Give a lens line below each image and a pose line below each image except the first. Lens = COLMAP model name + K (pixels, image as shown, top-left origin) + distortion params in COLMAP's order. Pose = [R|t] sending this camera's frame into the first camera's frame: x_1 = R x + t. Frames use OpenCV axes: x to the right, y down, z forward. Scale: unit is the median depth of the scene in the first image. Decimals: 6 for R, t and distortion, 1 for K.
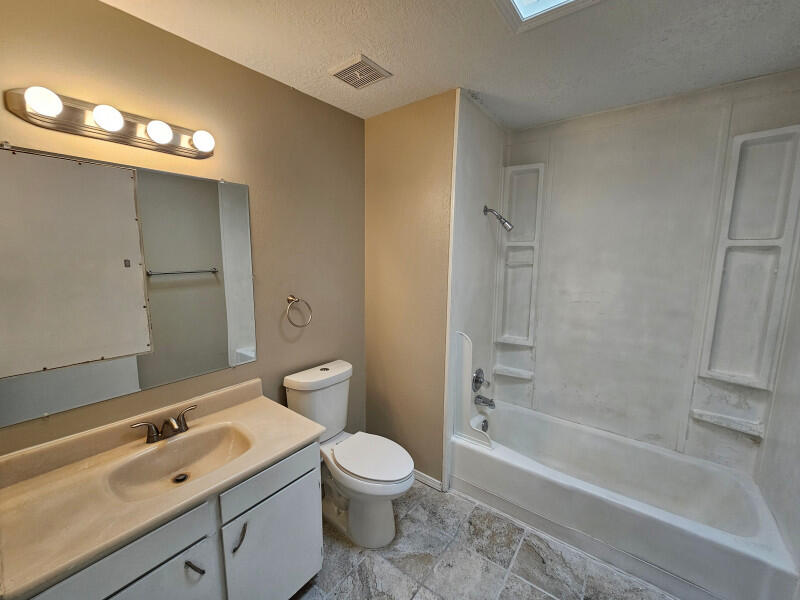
lens RADIAL K [[333.0, 0, 400.1], [0, 333.0, 303.1], [0, 0, 1]] dist [-0.005118, 0.003738]
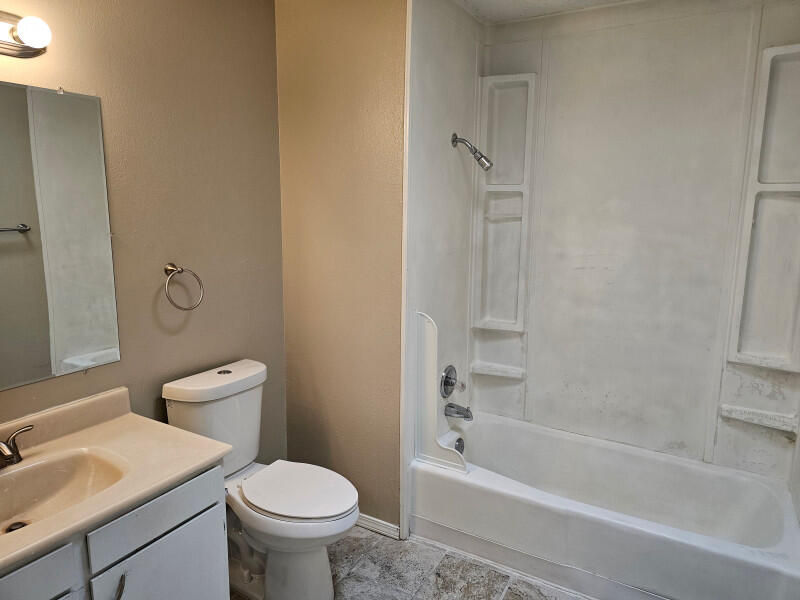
lens RADIAL K [[532.7, 0, 404.9], [0, 532.7, 293.9], [0, 0, 1]] dist [0.050277, -0.033309]
pose [[0.991604, -0.020612, 0.127658, 0.002397], [0.017776, 0.999570, 0.023312, 0.021208], [-0.128084, -0.020847, 0.991544, -0.136731]]
